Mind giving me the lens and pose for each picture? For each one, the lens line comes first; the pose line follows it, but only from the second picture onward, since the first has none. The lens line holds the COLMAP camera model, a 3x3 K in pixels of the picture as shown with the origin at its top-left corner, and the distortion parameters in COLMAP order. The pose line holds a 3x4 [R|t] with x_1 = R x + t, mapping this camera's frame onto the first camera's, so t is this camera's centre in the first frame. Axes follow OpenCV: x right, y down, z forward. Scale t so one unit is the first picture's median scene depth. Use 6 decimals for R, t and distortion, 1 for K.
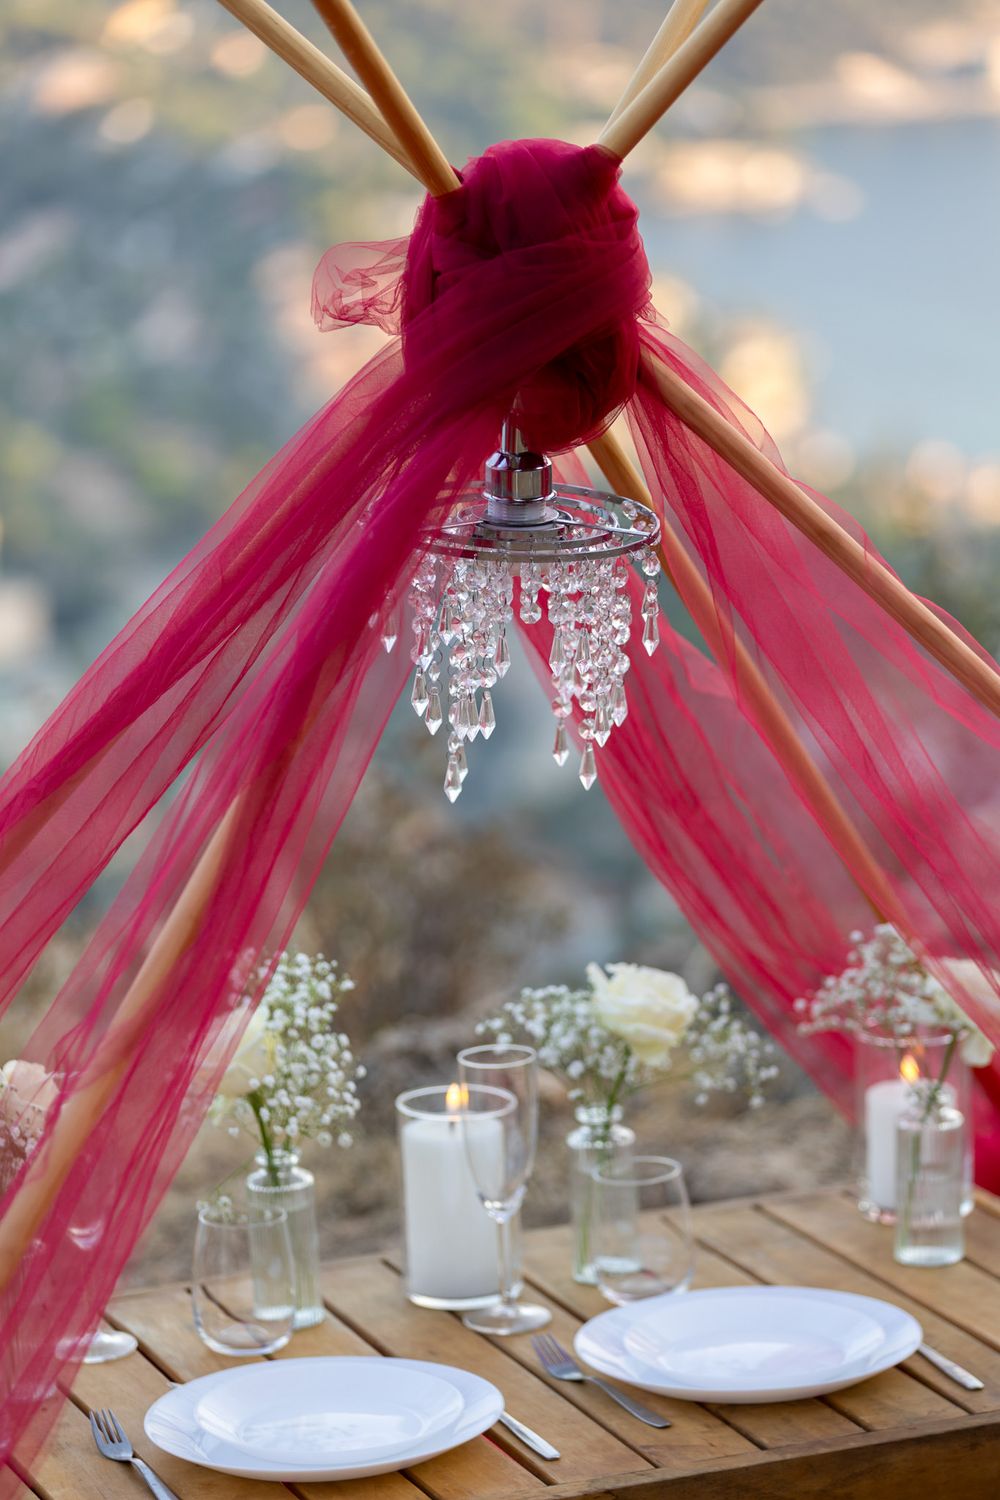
lens RADIAL K [[4773.4, 0, 500.0], [0, 4773.4, 750.0], [0, 0, 1]] dist [0.031381, 2.461252]
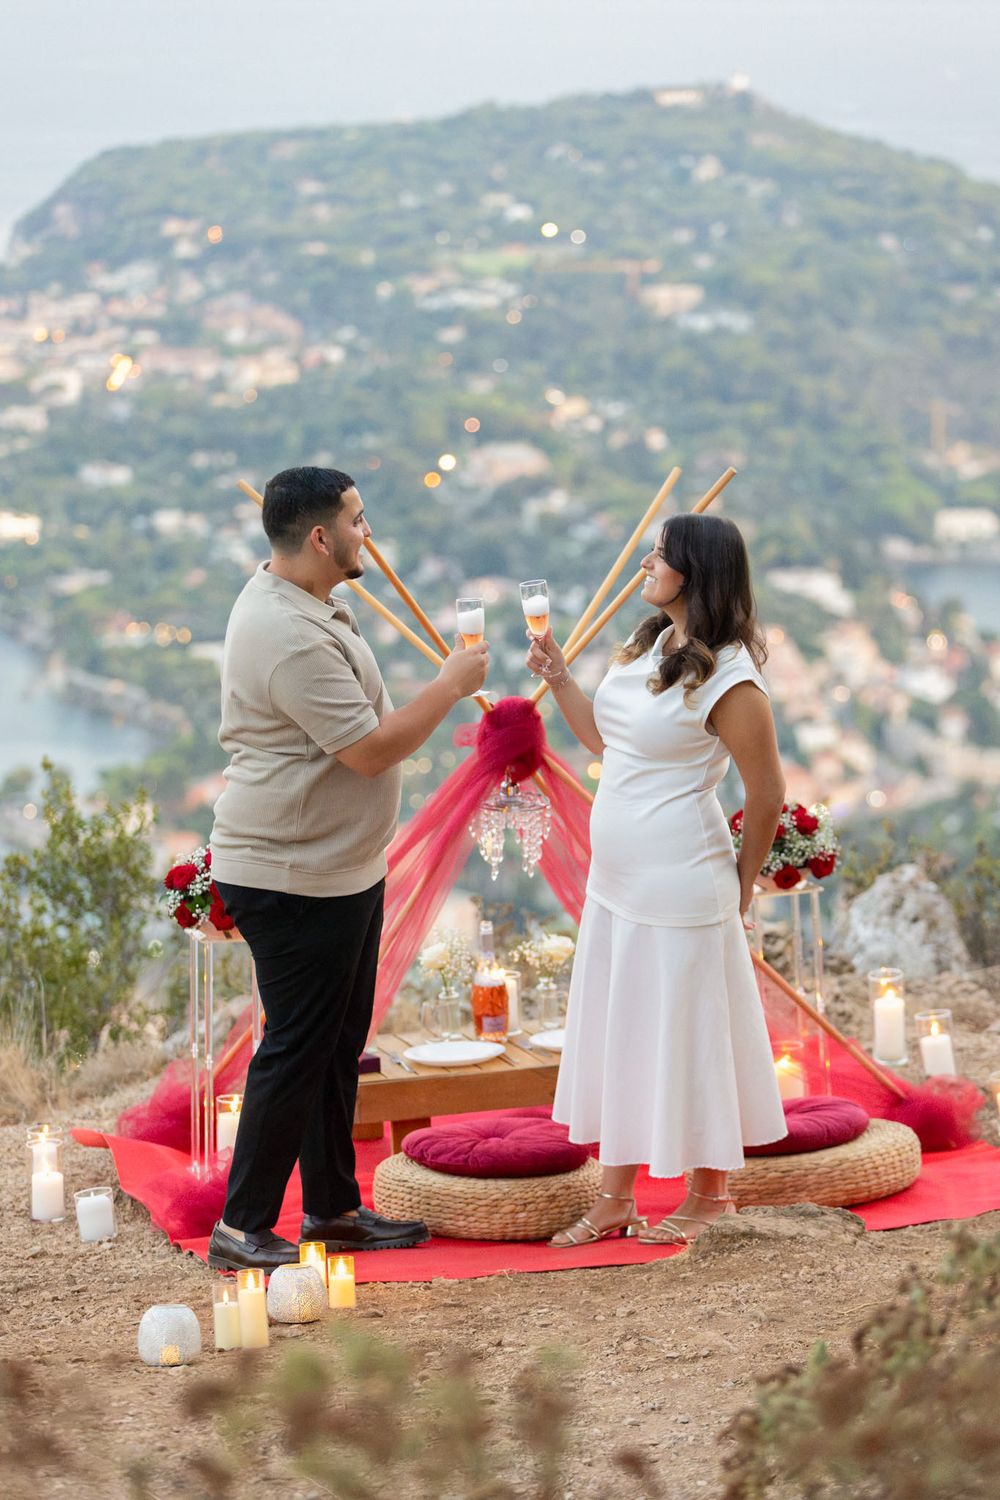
lens RADIAL K [[4180.2, 0, 500.0], [0, 4180.2, 750.0], [0, 0, 1]] dist [0.064169, 0.356136]
pose [[0.995491, 0.008461, -0.094476, 0.265657], [-0.014856, 0.997630, -0.067186, 0.113910], [0.093684, 0.068286, 0.993257, -1.931317]]
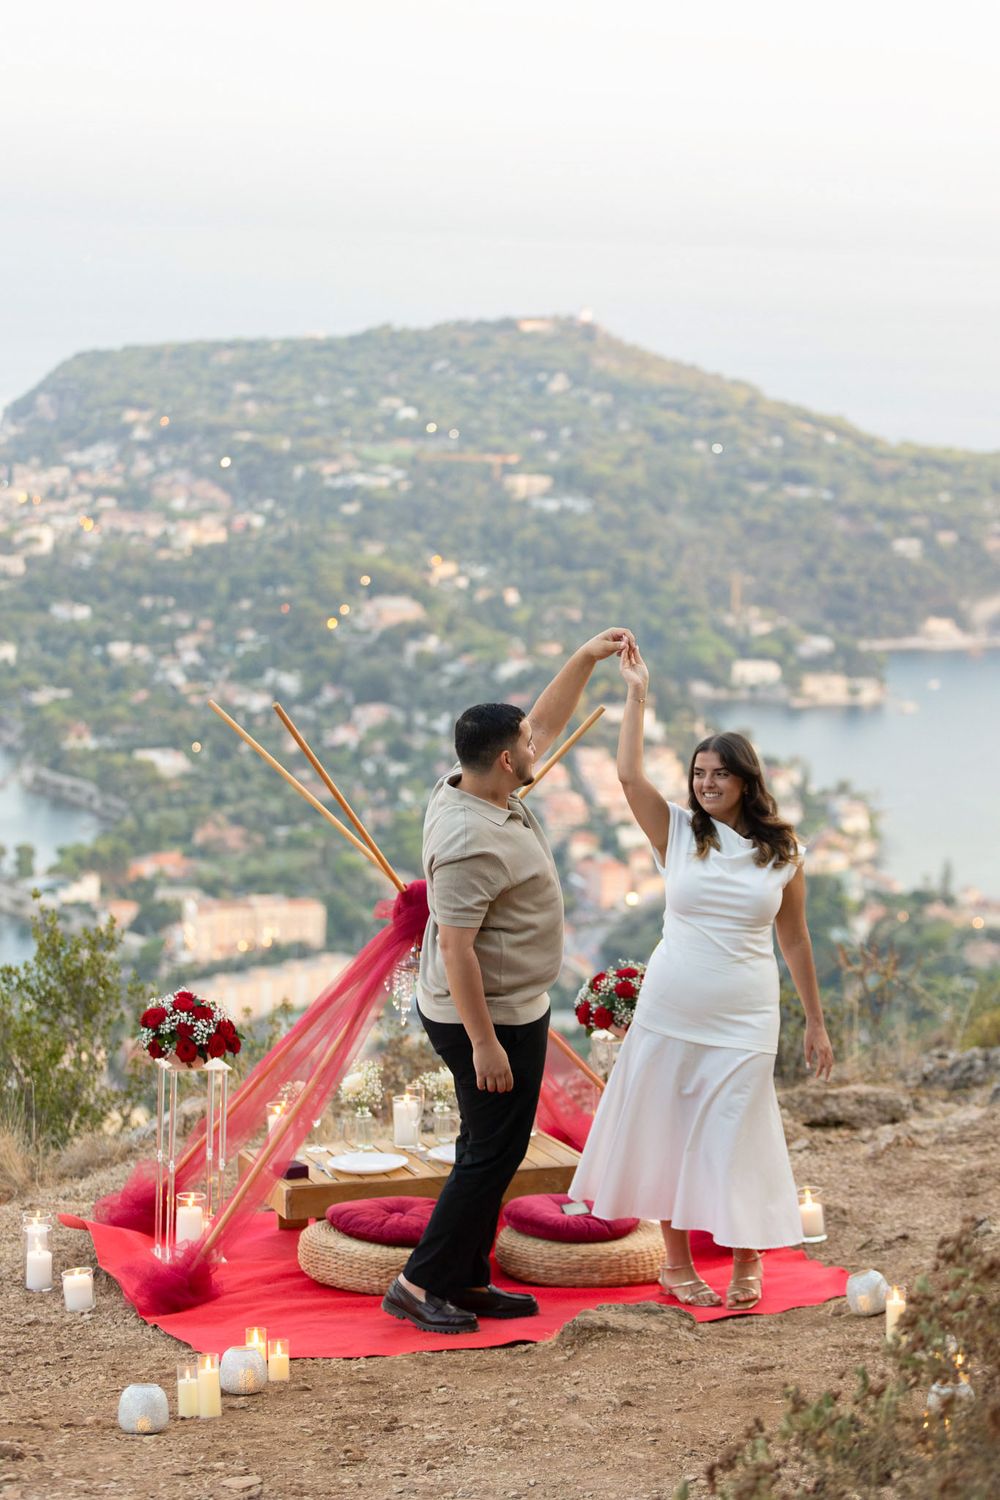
lens RADIAL K [[3344.1, 0, 500.0], [0, 3344.1, 750.0], [0, 0, 1]] dist [-0.025047, -0.069386]
pose [[0.997633, 0.034864, -0.059267, 0.236457], [-0.040377, 0.994703, -0.094526, 0.043482], [0.055657, 0.096695, 0.993757, -1.950342]]
